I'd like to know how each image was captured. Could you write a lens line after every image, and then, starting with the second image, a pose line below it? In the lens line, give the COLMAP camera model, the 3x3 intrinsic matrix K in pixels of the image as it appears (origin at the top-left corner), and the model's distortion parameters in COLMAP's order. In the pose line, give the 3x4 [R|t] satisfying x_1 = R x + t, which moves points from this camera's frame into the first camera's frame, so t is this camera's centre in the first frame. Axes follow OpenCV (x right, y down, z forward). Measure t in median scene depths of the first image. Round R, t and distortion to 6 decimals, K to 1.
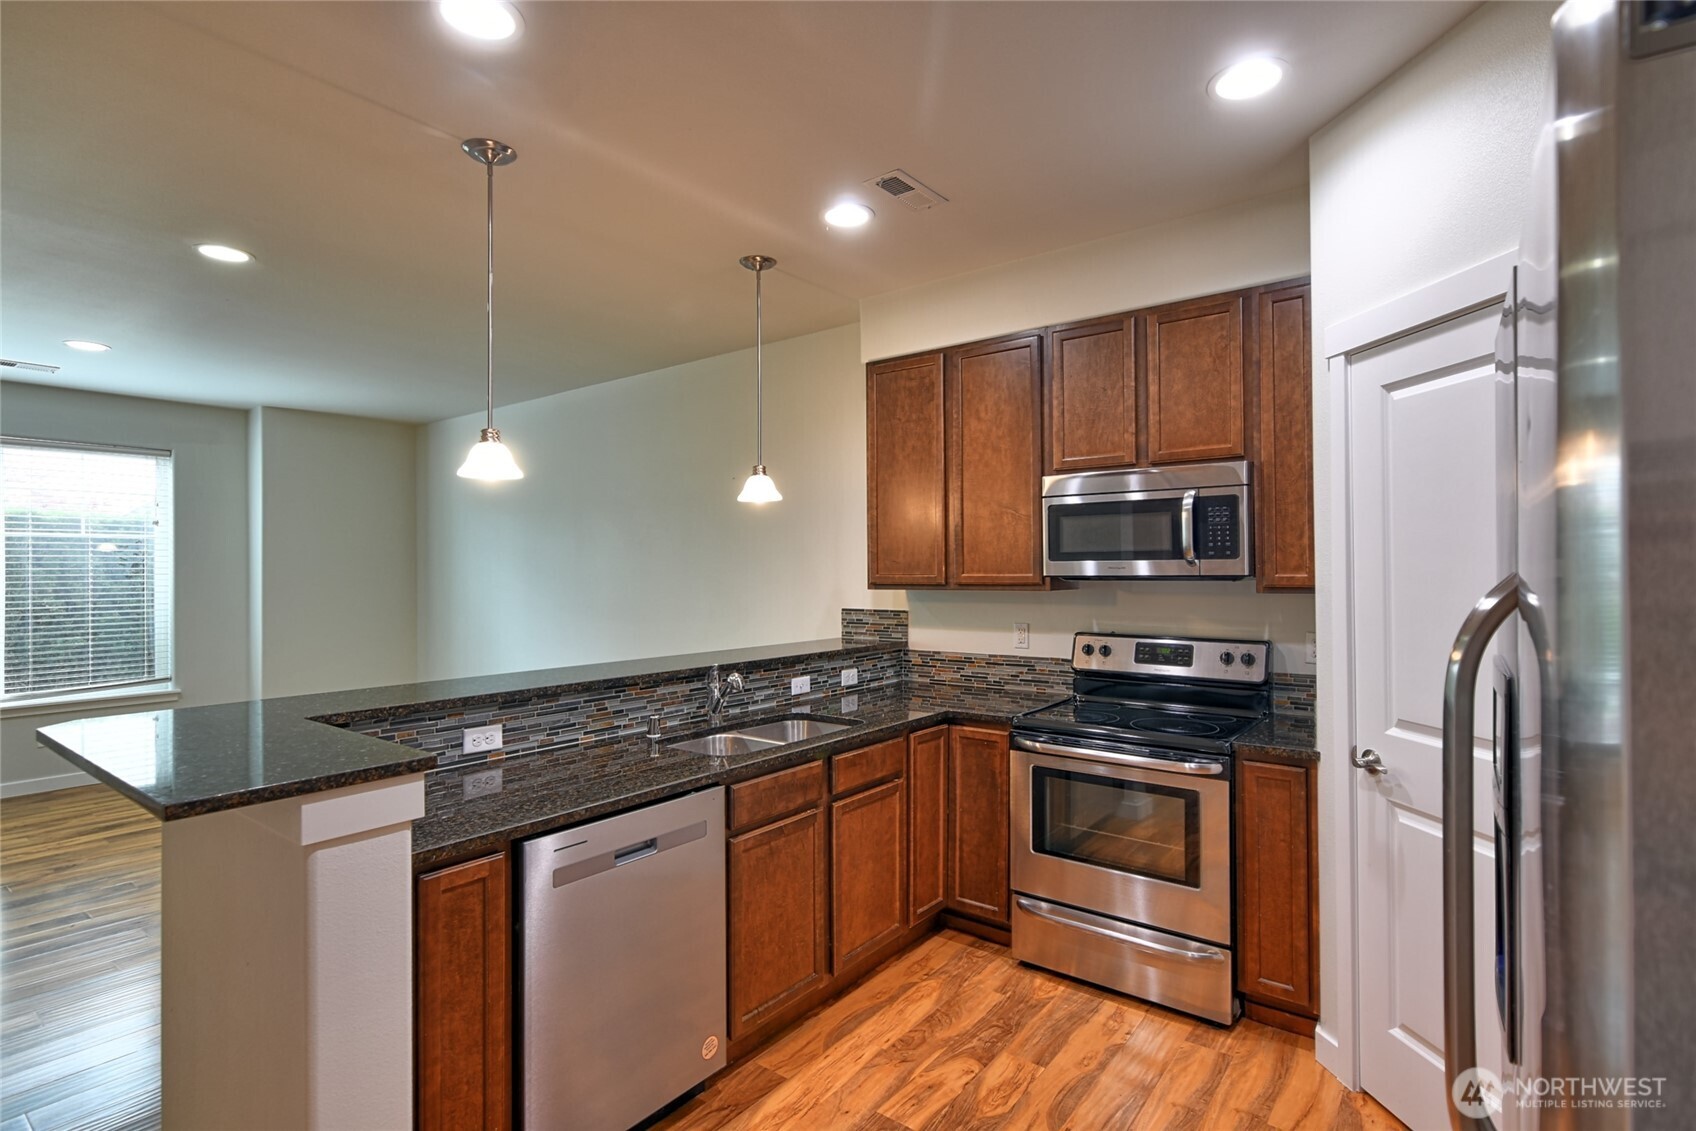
lens RADIAL K [[828.7, 0, 845.4], [0, 828.7, 570.3], [0, 0, 1]] dist [-0.000571, 0.000016]
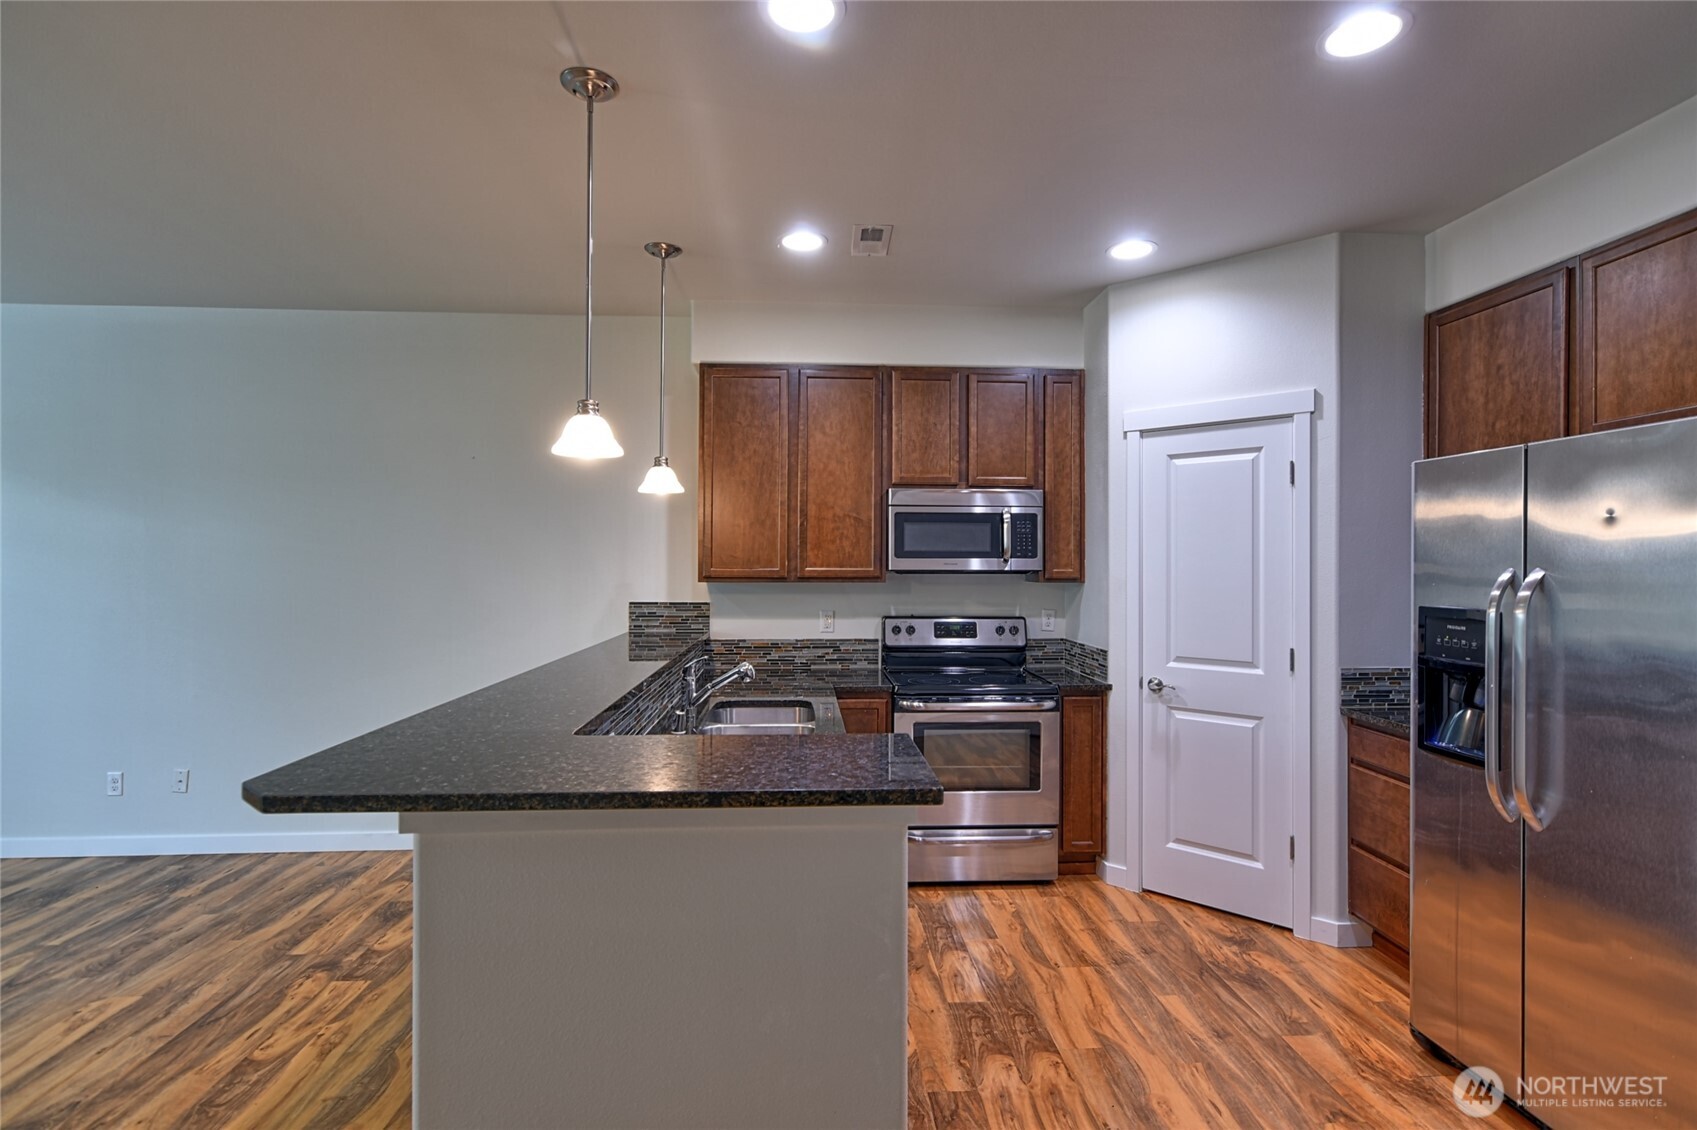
lens RADIAL K [[829.1, 0, 836.2], [0, 829.1, 566.8], [0, 0, 1]] dist [-0.000571, 0.000016]
pose [[0.755033, 0.005324, 0.655665, -0.622876], [-0.007302, 0.999973, 0.000288, 0.002360], [-0.655646, -0.005005, 0.755052, 0.127482]]
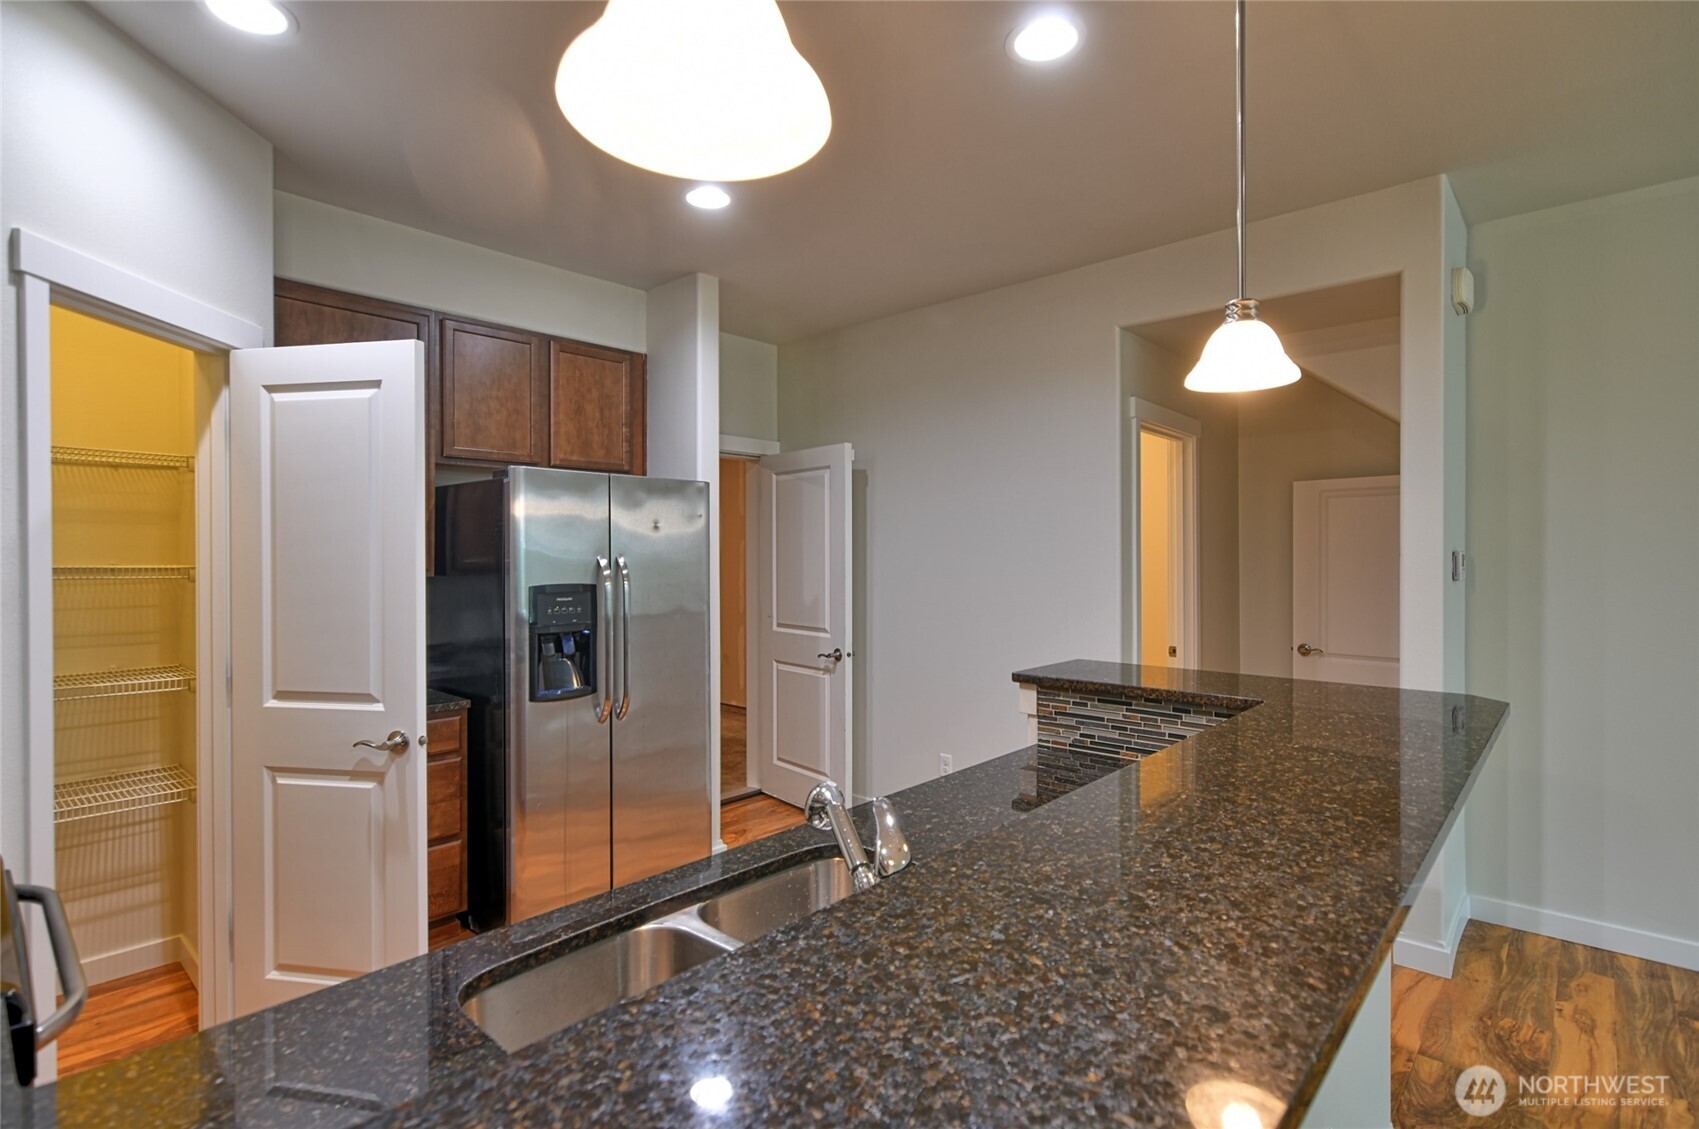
lens RADIAL K [[830.1, 0, 886.2], [0, 830.1, 546.1], [0, 0, 1]] dist [-0.000571, 0.000016]
pose [[-0.999906, 0.013602, 0.001928, -0.128823], [0.013598, 0.999905, -0.002362, -0.003055], [-0.001960, -0.002335, -0.999995, 1.261129]]
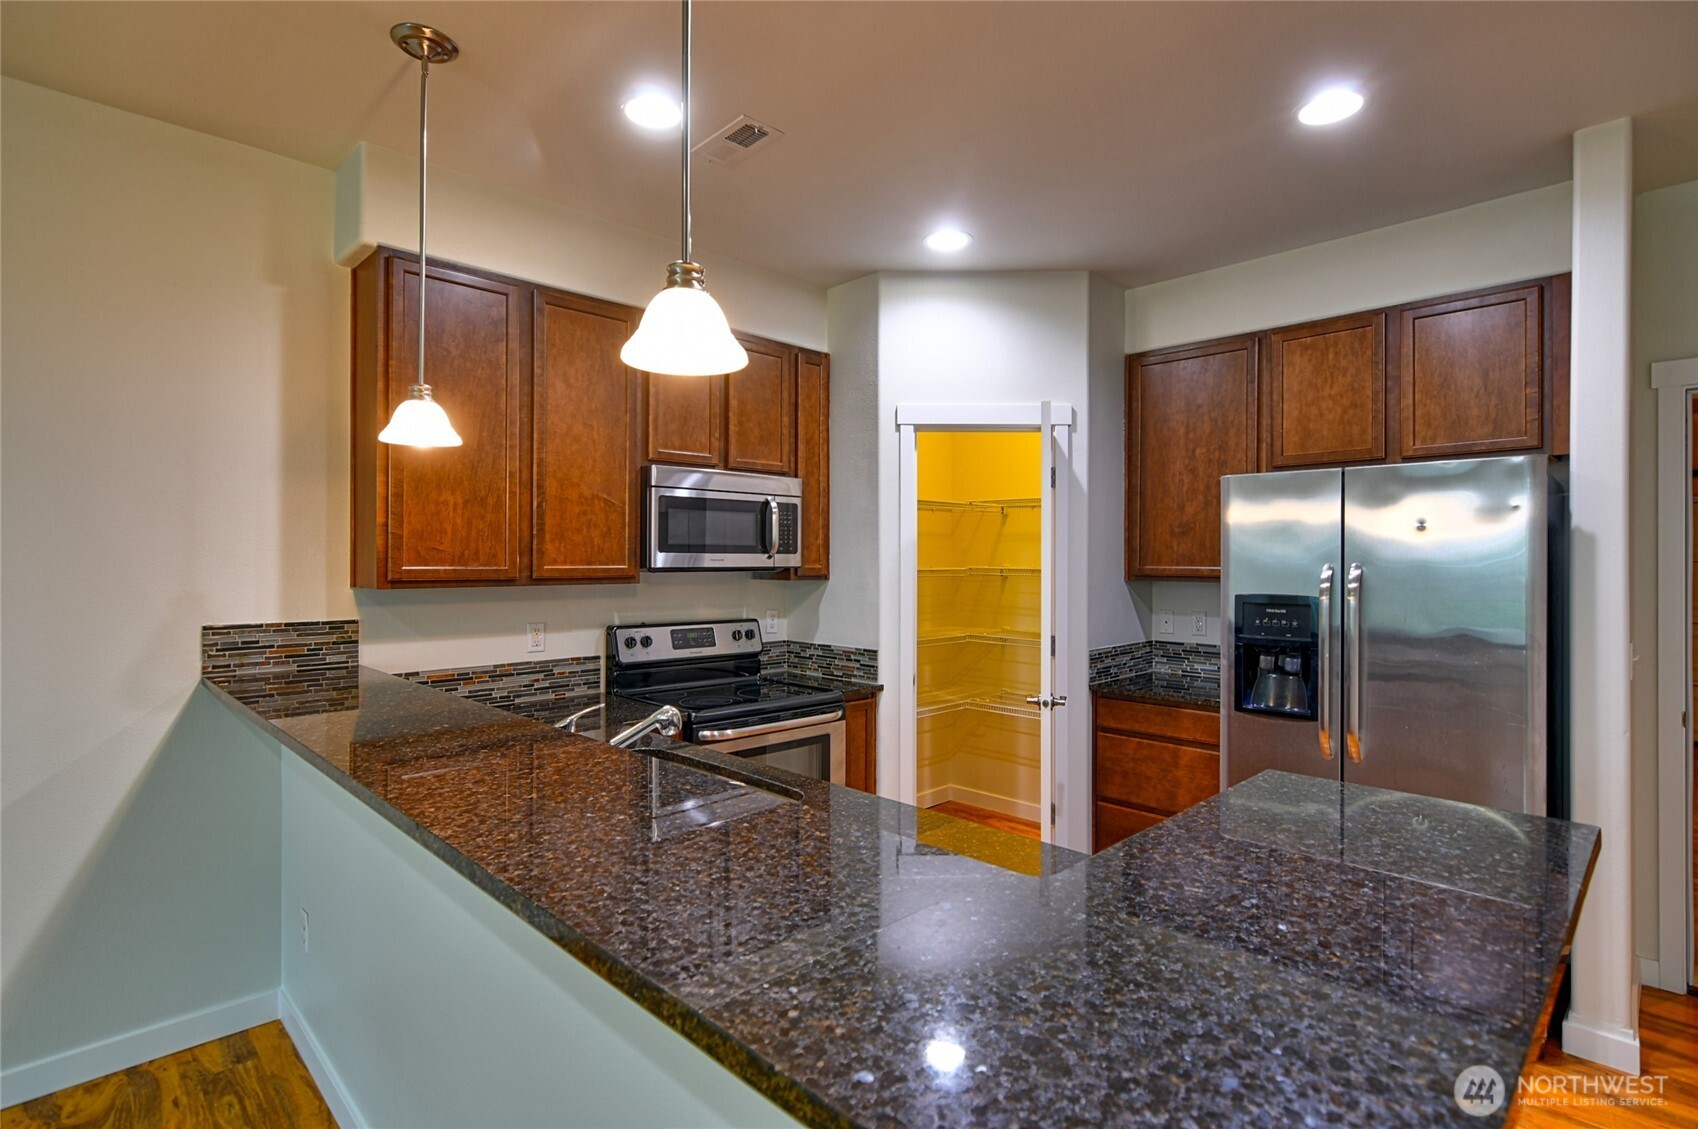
lens RADIAL K [[829.6, 0, 848.5], [0, 829.6, 564.4], [0, 0, 1]] dist [-0.000571, 0.000016]
pose [[0.126129, 0.001613, 0.992013, -0.692793], [-0.002953, 0.999995, -0.001251, 0.003469], [-0.992009, -0.002771, 0.126133, 0.651089]]
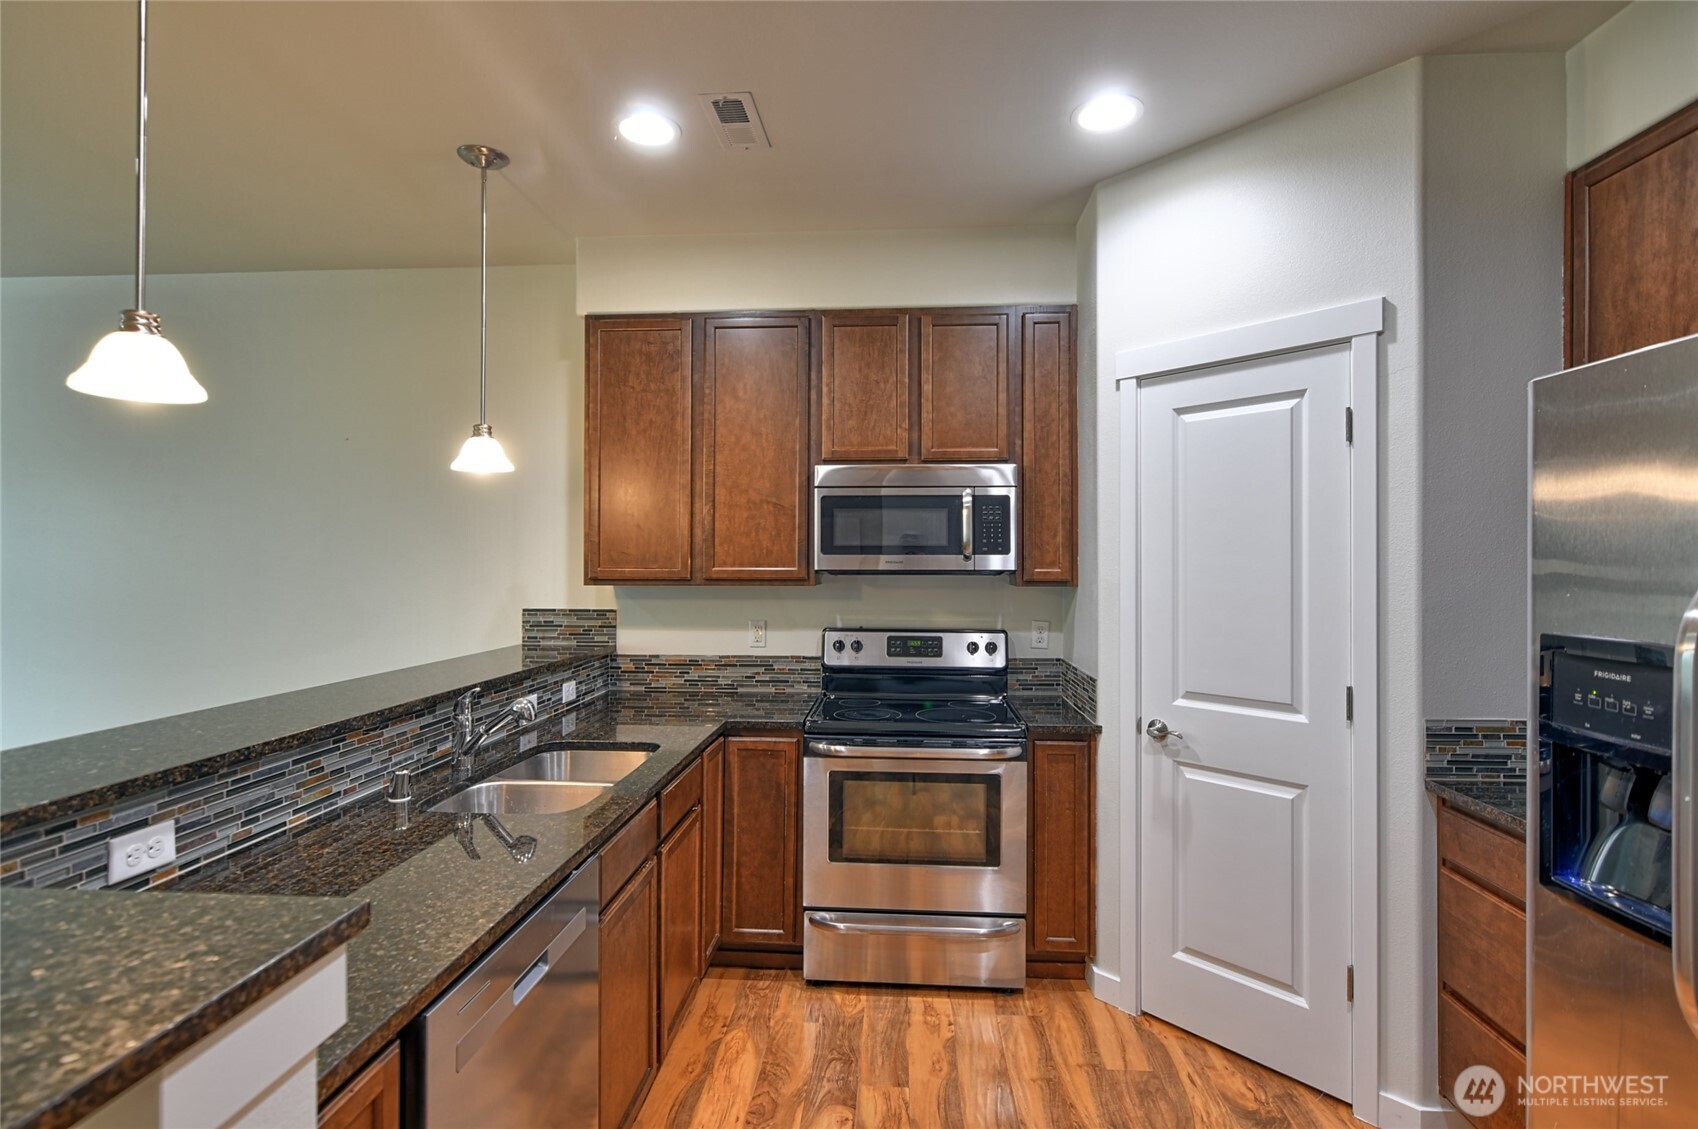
lens RADIAL K [[829.6, 0, 831.8], [0, 829.6, 565.1], [0, 0, 1]] dist [-0.000571, 0.000016]
pose [[0.832171, 0.005584, 0.554491, -0.275259], [-0.006191, 0.999981, -0.000779, 0.001731], [-0.554485, -0.002785, 0.832189, 0.194987]]
